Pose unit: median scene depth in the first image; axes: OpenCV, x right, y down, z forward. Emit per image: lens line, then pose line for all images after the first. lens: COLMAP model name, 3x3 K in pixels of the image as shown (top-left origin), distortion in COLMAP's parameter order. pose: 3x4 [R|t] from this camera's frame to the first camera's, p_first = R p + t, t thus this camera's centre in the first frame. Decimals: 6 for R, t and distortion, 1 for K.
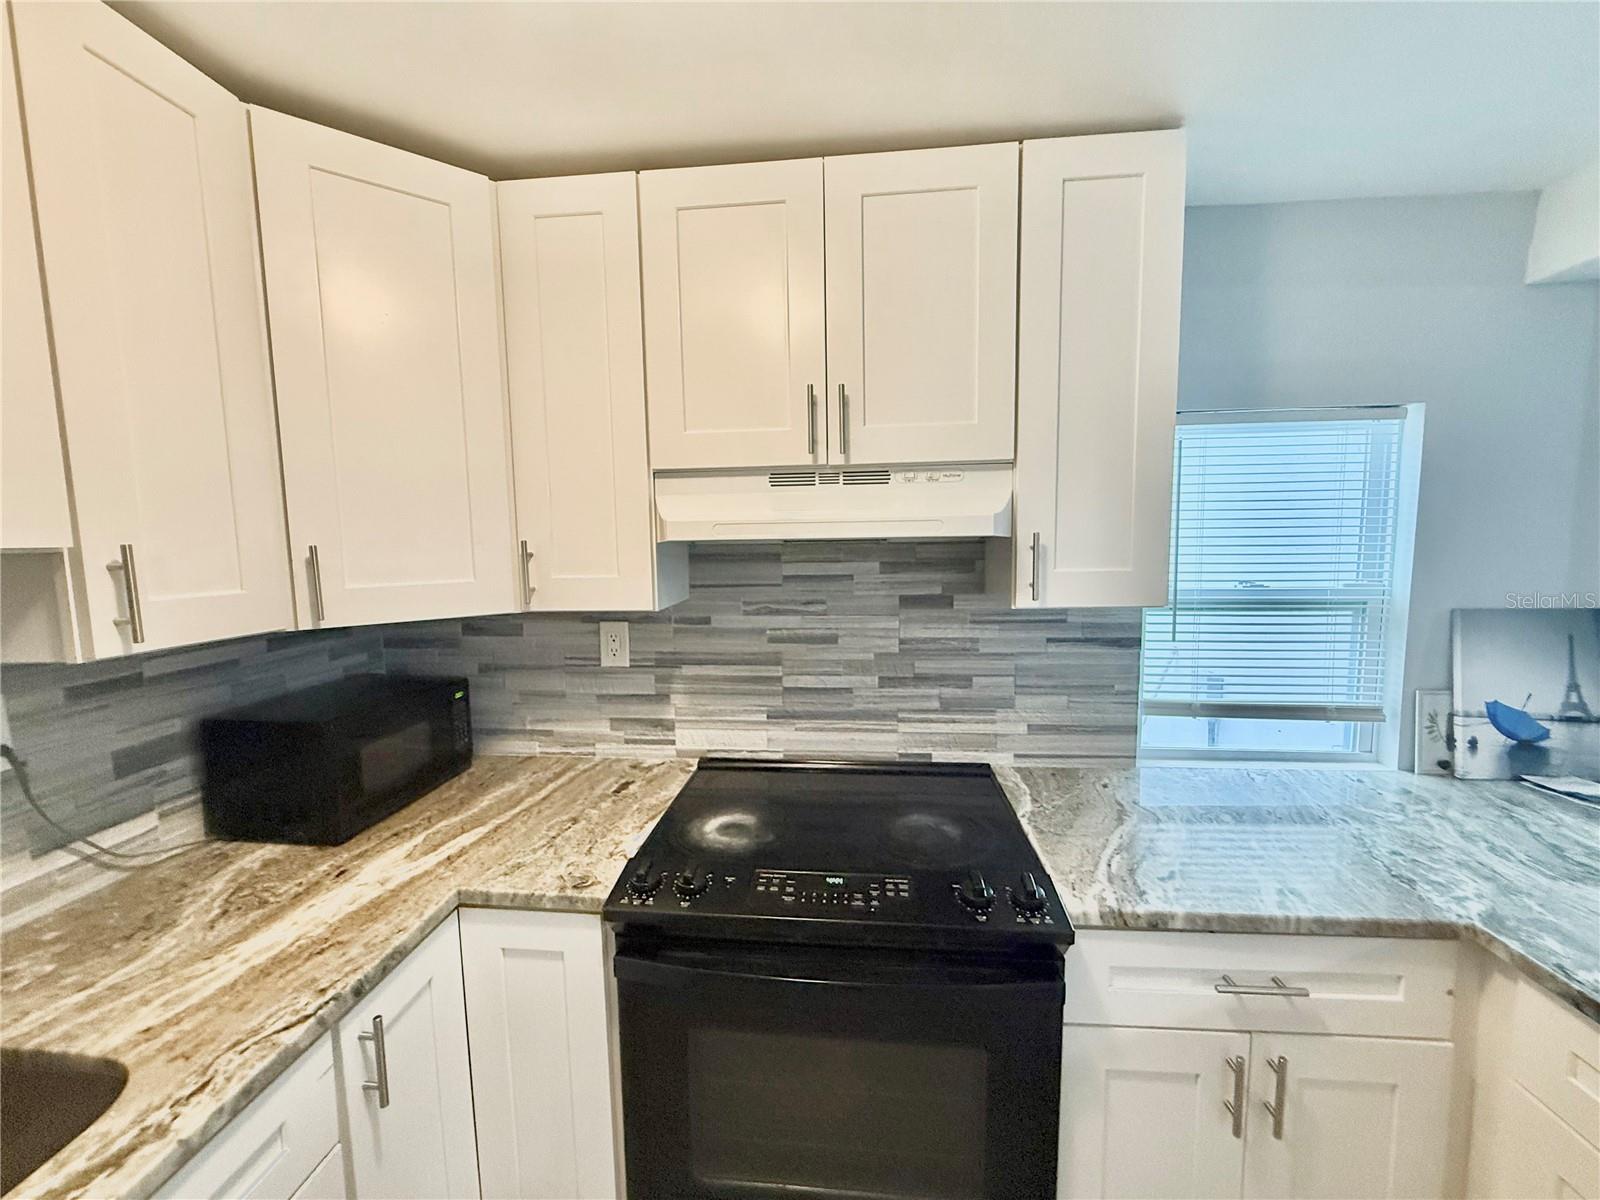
lens RADIAL K [[640.4, 0, 800.0], [0, 640.4, 600.0], [0, 0, 1]] dist [-0.000628, 0.000054]
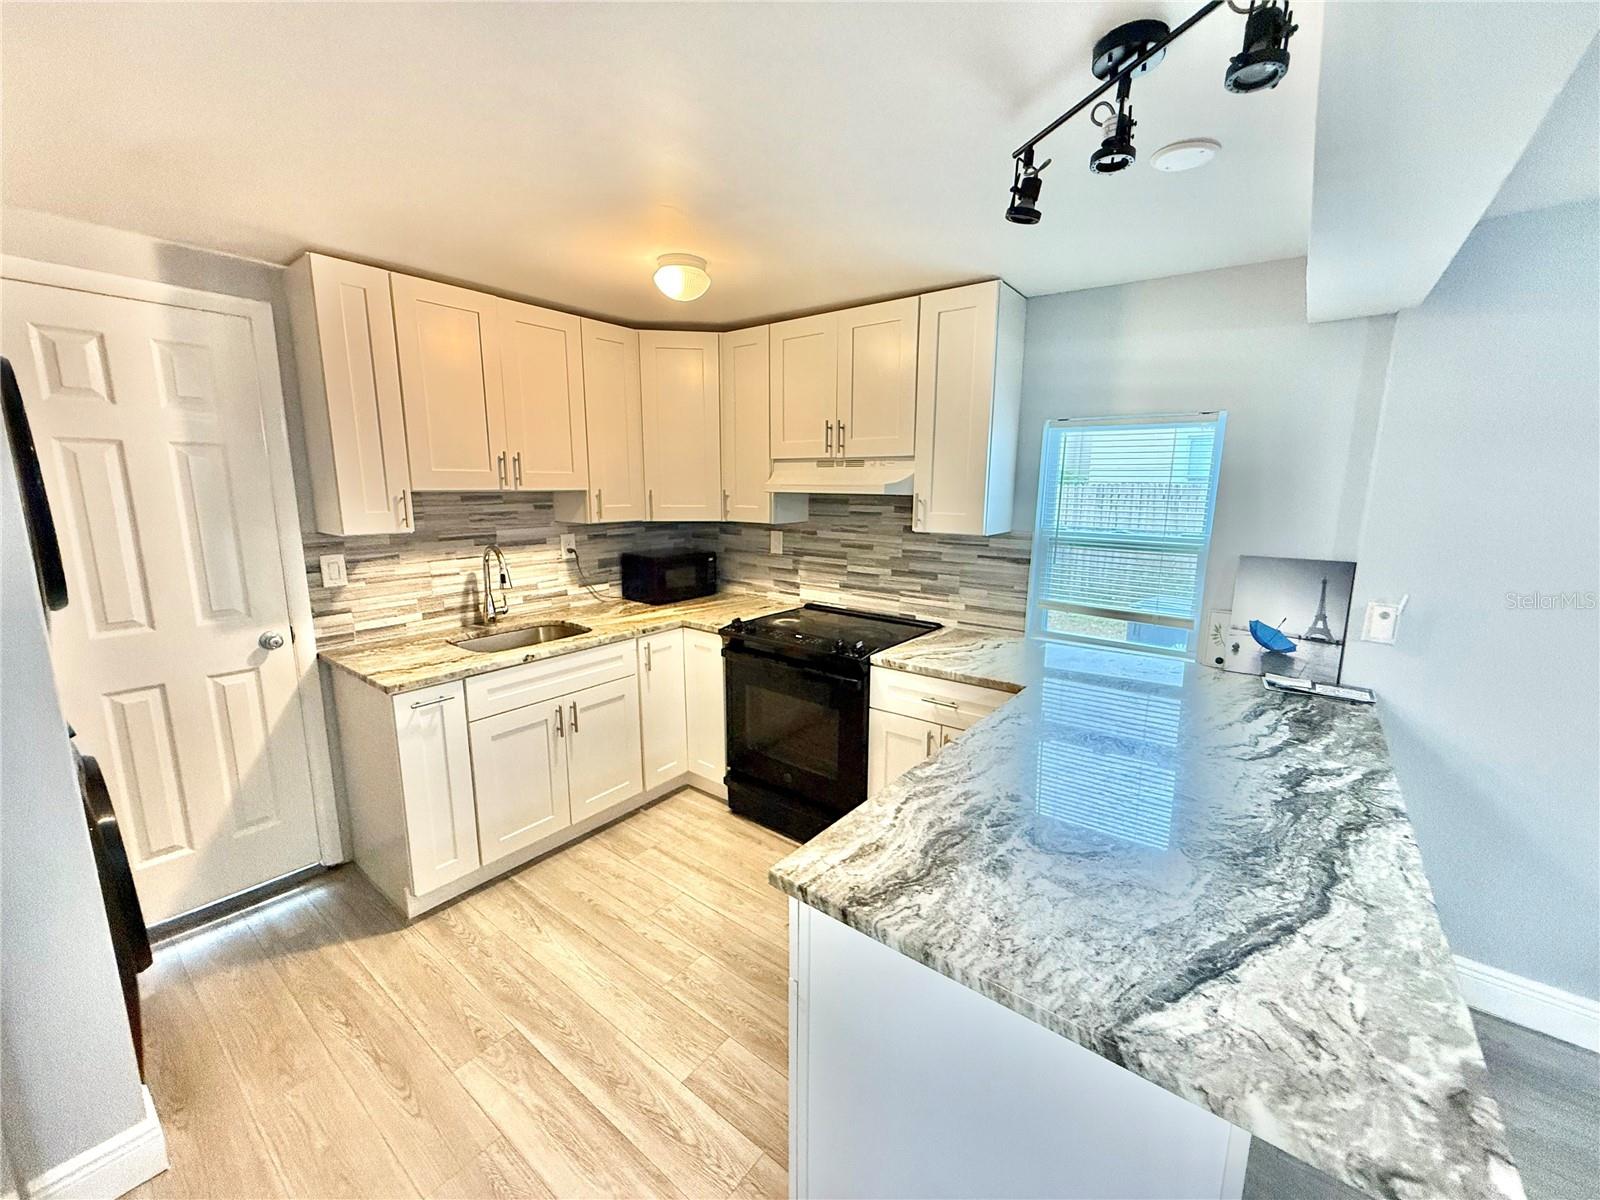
lens RADIAL K [[634.8, 0, 796.3], [0, 634.8, 598.2], [0, 0, 1]] dist [-0.000473, 0.000268]
pose [[0.841479, 0.117497, -0.527359, 0.891528], [-0.071937, 0.991742, 0.106177, 0.028945], [0.535479, -0.051409, 0.842982, -0.699595]]
